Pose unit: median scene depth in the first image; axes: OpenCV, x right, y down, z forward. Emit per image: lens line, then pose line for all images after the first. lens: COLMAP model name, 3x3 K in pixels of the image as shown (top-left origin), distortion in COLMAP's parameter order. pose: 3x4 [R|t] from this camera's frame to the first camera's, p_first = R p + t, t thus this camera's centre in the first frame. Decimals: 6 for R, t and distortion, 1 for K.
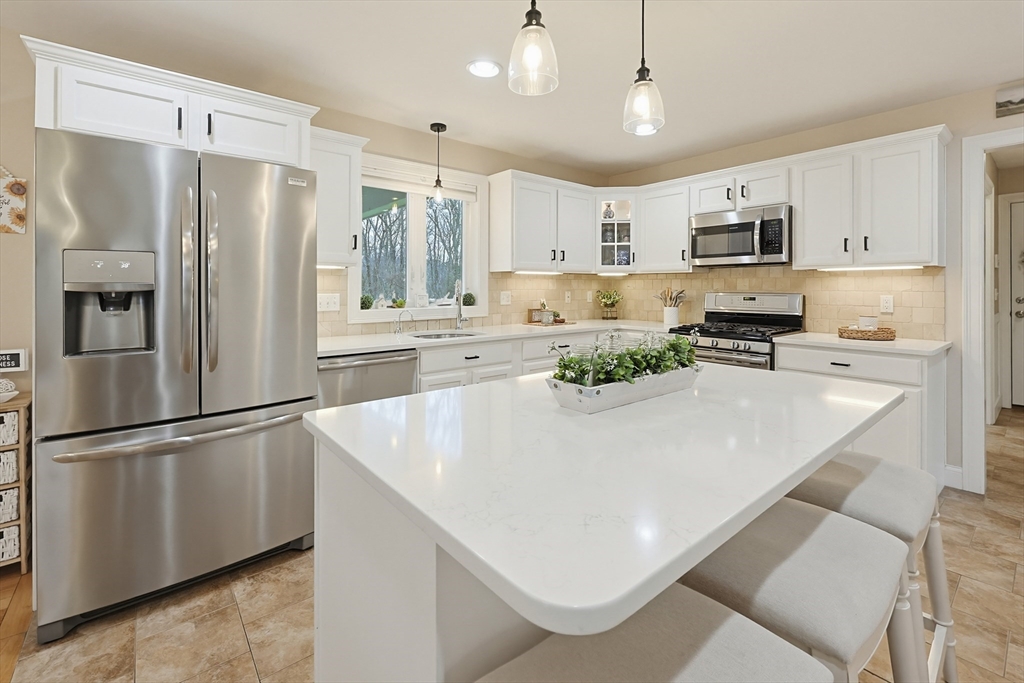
lens RADIAL K [[447.2, 0, 531.1], [0, 447.2, 285.5], [0, 0, 1]] dist [-0.001256, 0.000000]
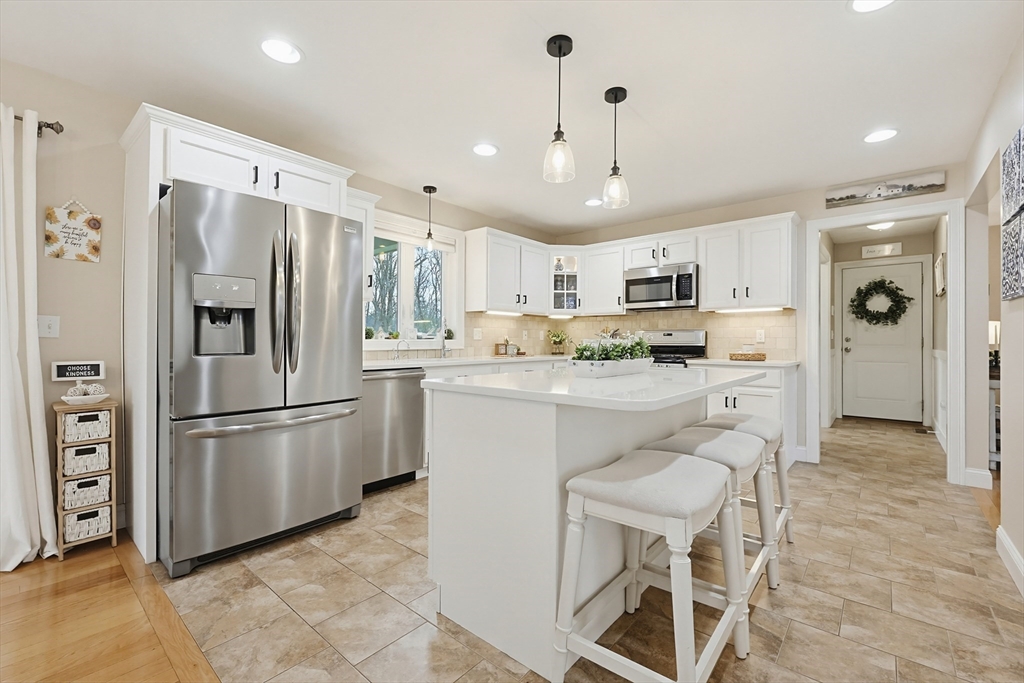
lens RADIAL K [[432.0, 0, 532.2], [0, 432.0, 339.0], [0, 0, 1]] dist [0.000023, -0.000400]
pose [[0.984172, 0.003819, 0.177173, -0.139782], [-0.003469, 0.999991, -0.002288, 0.051541], [-0.177180, 0.001637, 0.984177, -0.193986]]
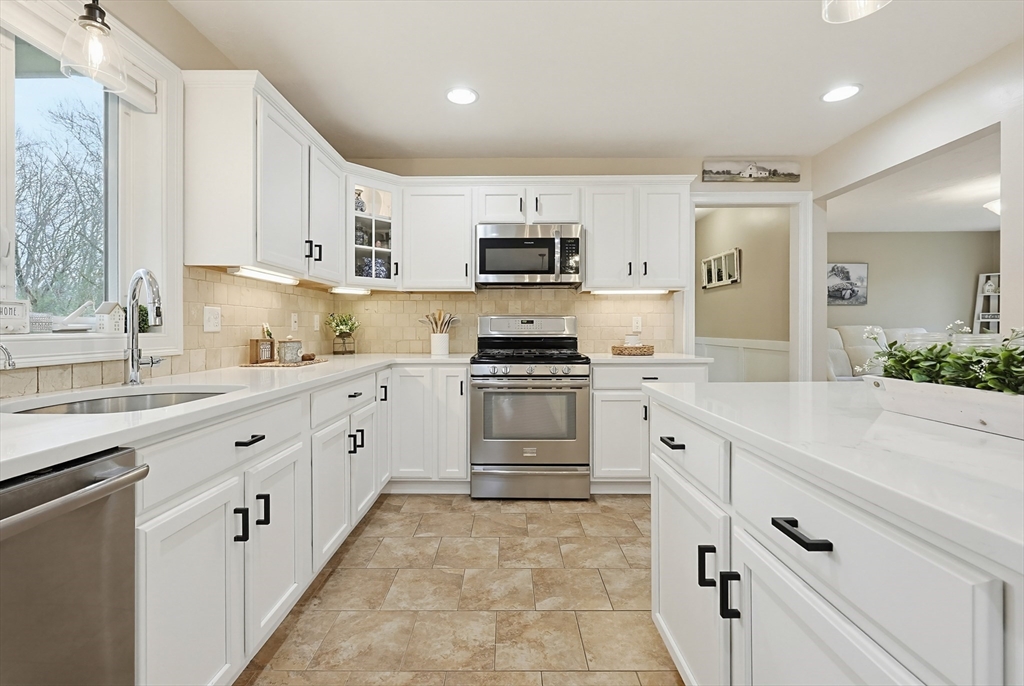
lens RADIAL K [[435.6, 0, 507.6], [0, 435.6, 331.4], [0, 0, 1]] dist [0.001323, 0.000082]
pose [[0.658873, -0.008459, 0.752206, -0.254760], [0.000242, 0.999939, 0.011033, 0.043962], [-0.752254, -0.007087, 0.658835, 0.469455]]
